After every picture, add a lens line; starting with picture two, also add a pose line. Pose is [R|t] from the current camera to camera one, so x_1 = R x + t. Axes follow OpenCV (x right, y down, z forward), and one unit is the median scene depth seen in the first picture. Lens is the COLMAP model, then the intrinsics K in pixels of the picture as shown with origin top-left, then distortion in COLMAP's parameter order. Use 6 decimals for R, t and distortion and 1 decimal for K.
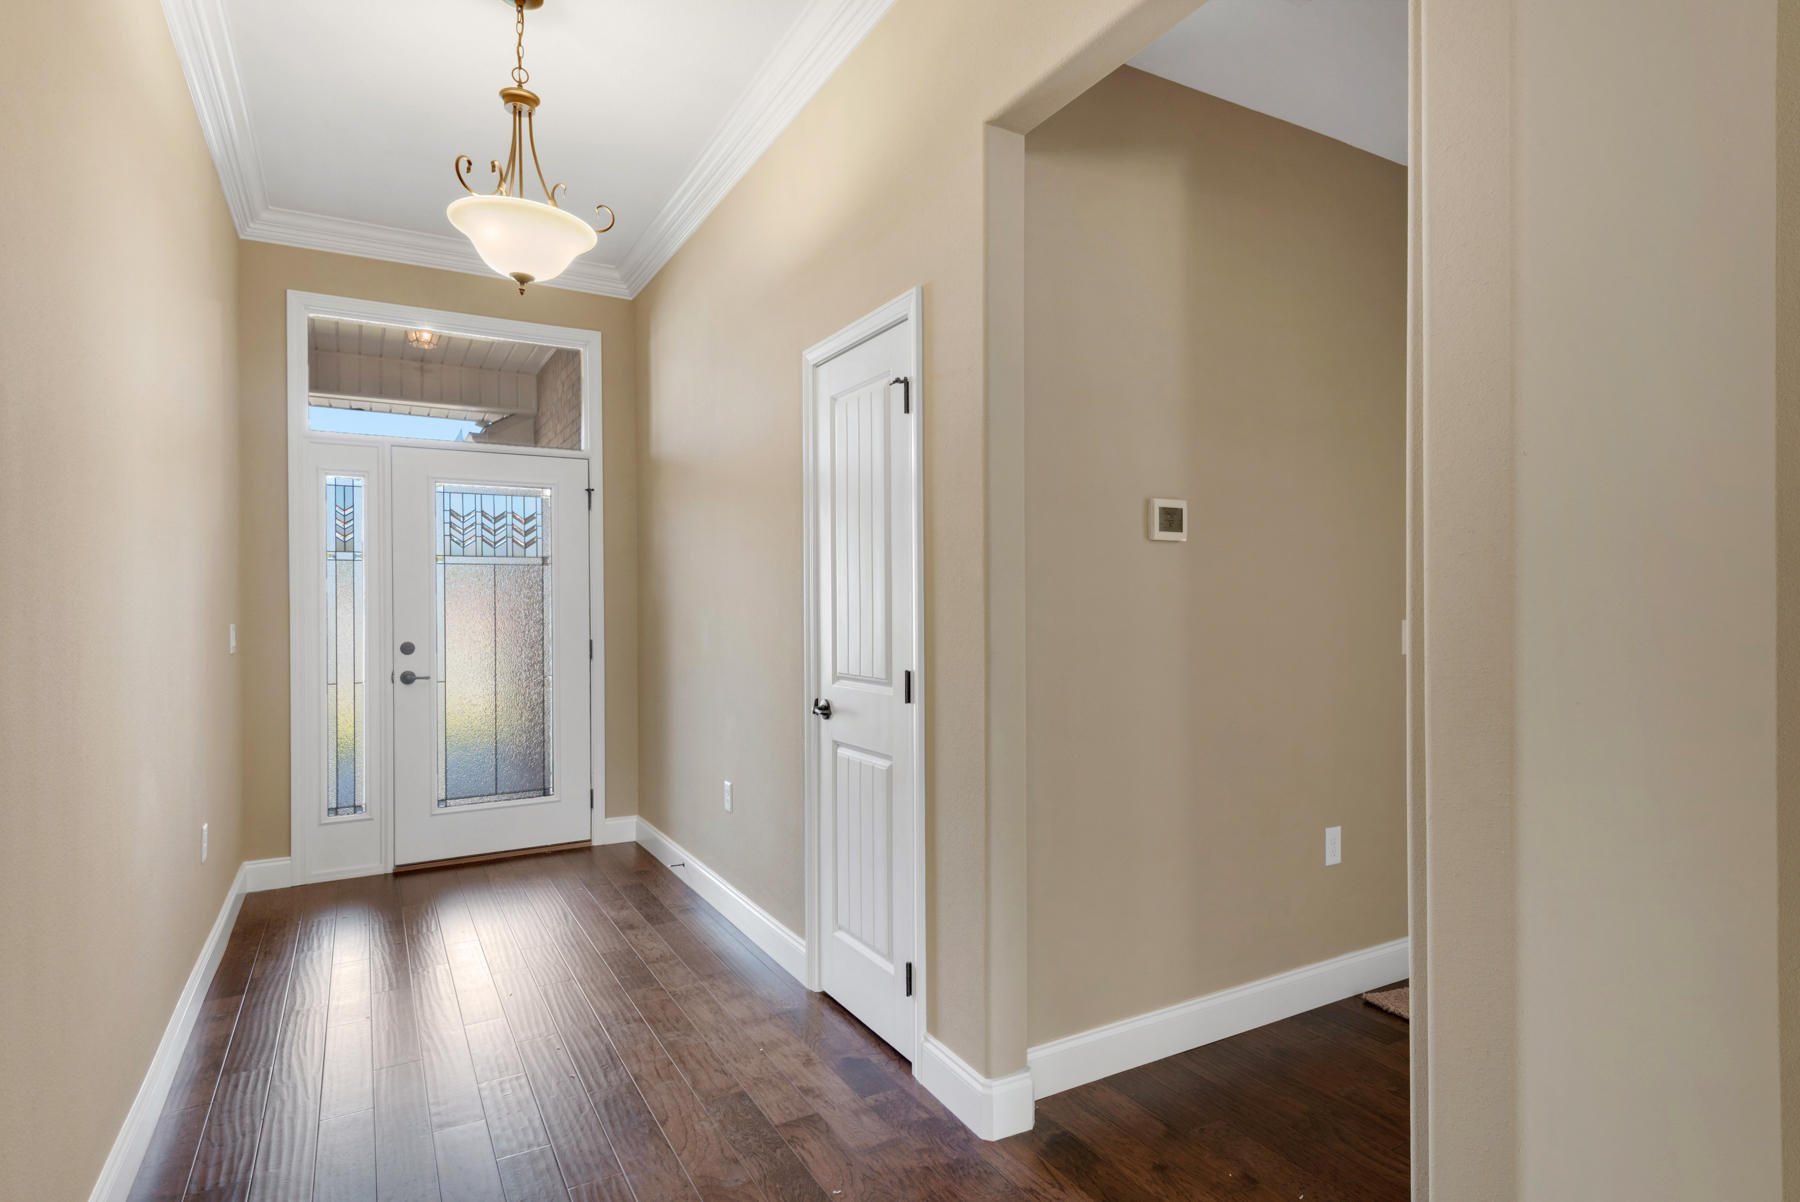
lens RADIAL K [[956.2, 0, 907.9], [0, 956.2, 600.2], [0, 0, 1]] dist [0.040578, -0.021347]
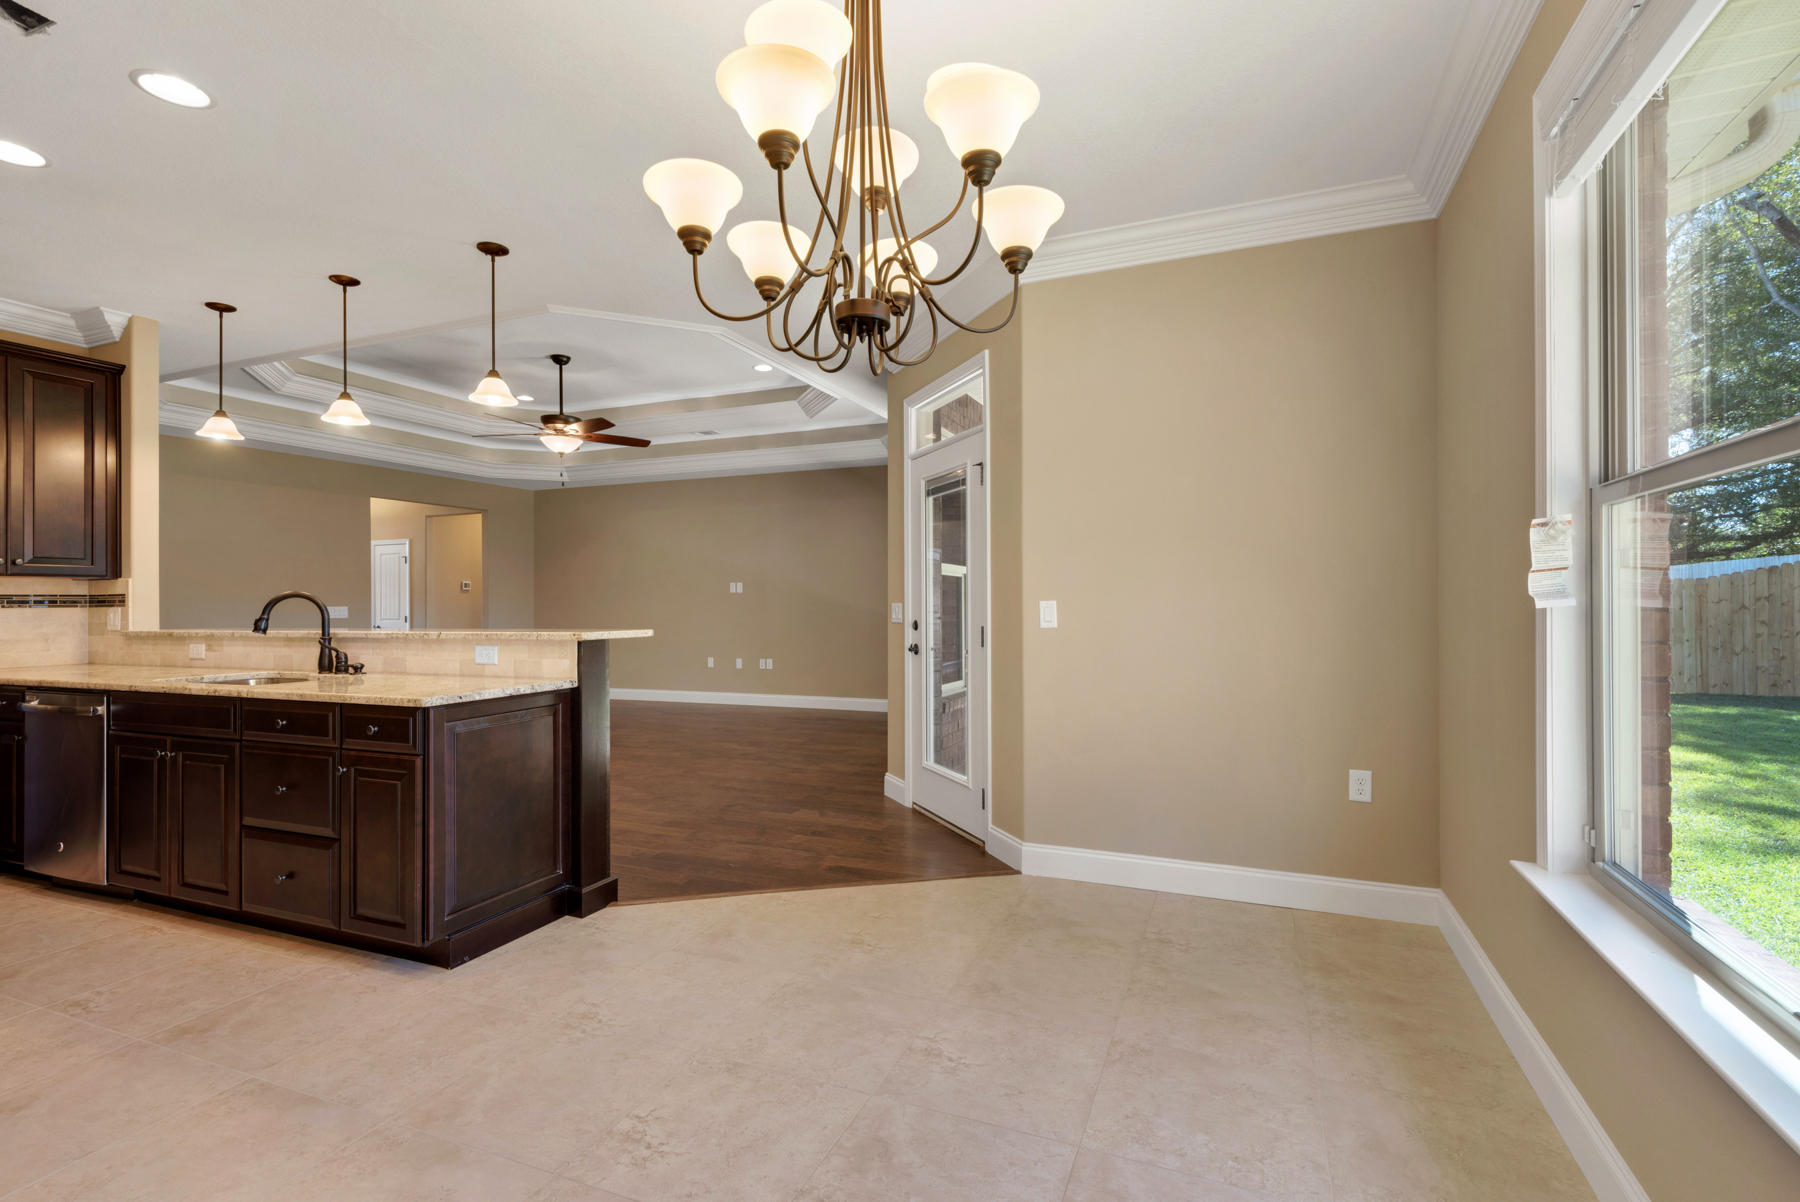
lens RADIAL K [[830.9, 0, 909.4], [0, 830.9, 597.2], [0, 0, 1]] dist [0.044686, -0.026037]
pose [[0.792658, 0.002971, 0.609659, -0.544118], [0.004330, 0.999935, -0.010502, 0.033835], [-0.609651, 0.010965, 0.792594, -3.701258]]
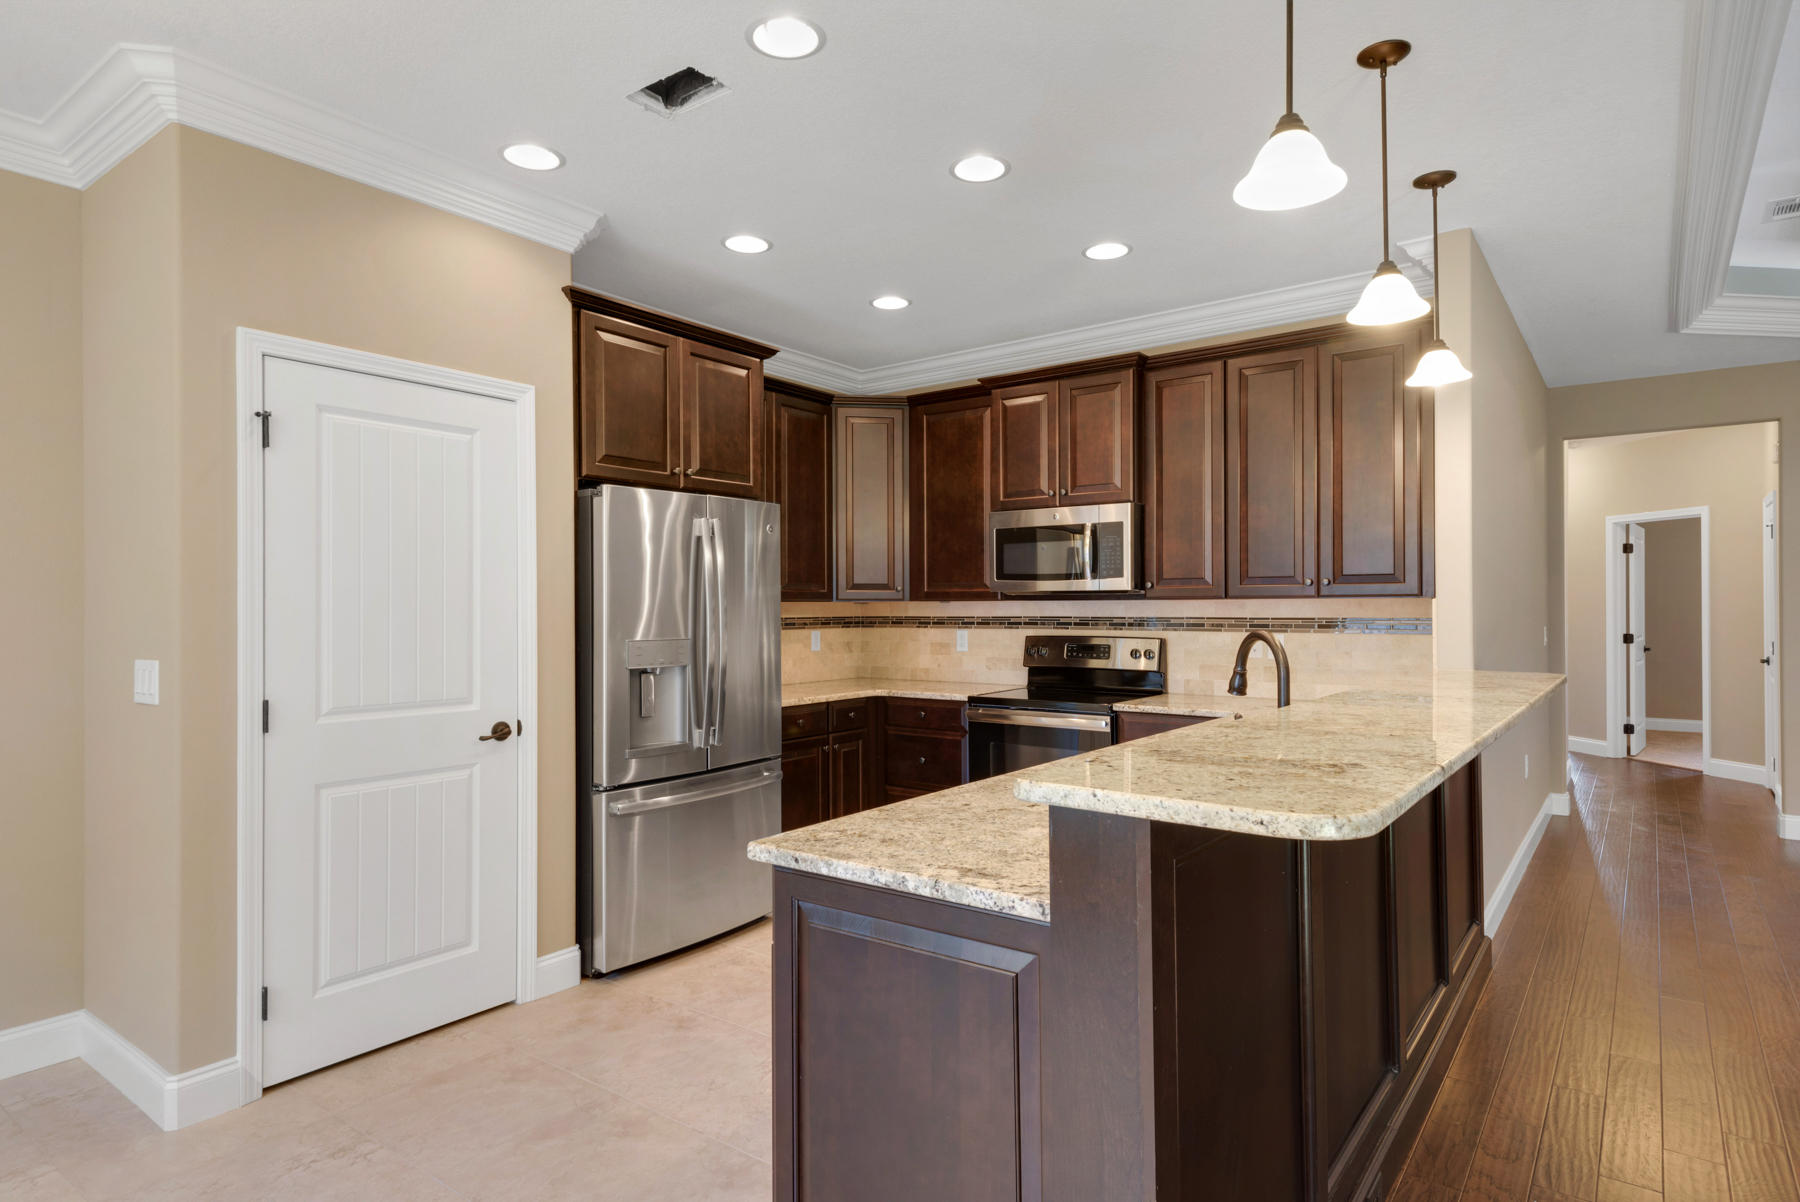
lens RADIAL K [[991.7, 0, 900.0], [0, 991.7, 601.0], [0, 0, 1]] dist [0.015536, -0.000243]
pose [[0.390726, -0.002091, -0.920505, 0.237712], [0.000575, 0.999998, -0.002027, -0.018976], [0.920507, 0.000263, 0.390727, -2.757085]]
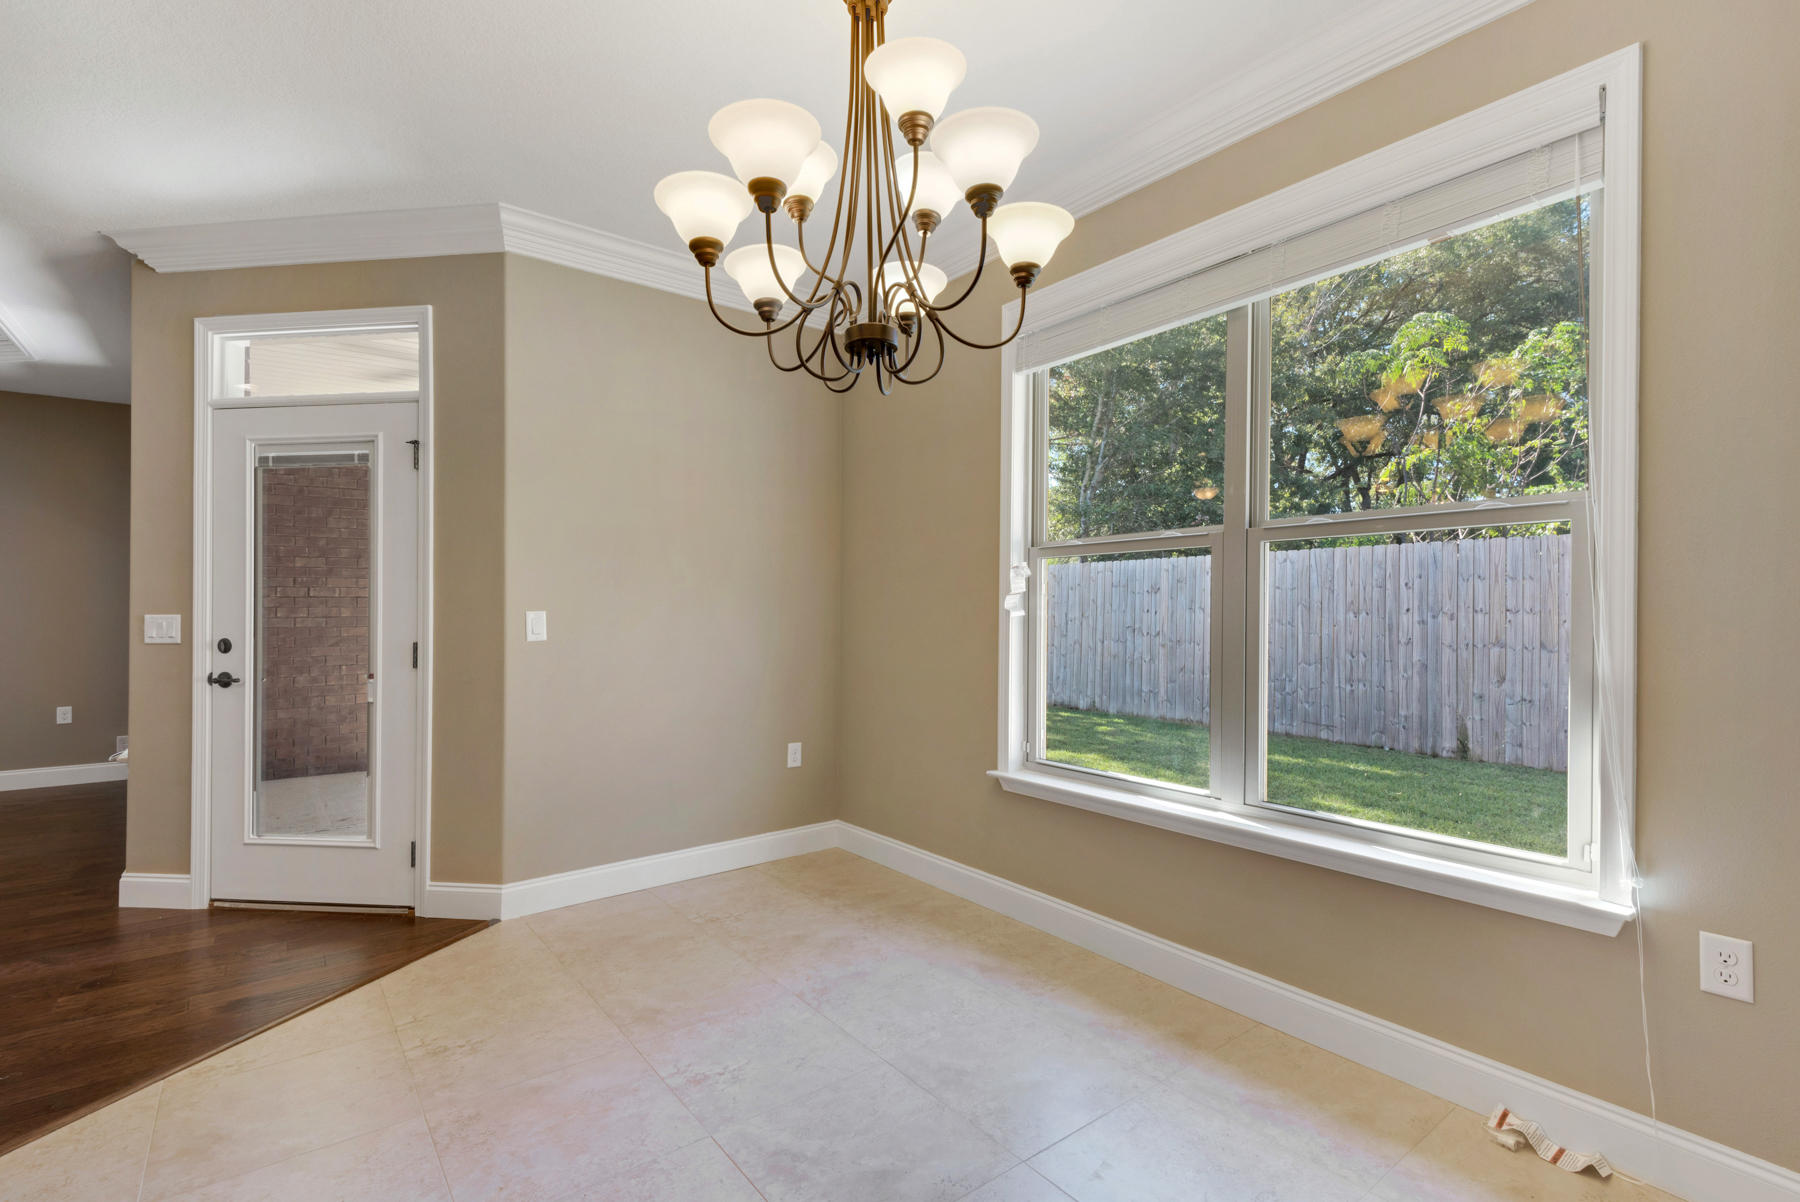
lens RADIAL K [[813.1, 0, 907.7], [0, 813.1, 605.9], [0, 0, 1]] dist [0.019333, -0.000978]
pose [[-0.134201, 0.012045, 0.990881, -0.814021], [0.006139, 0.999917, -0.011323, 0.035323], [-0.990935, 0.004563, -0.134264, -3.163349]]
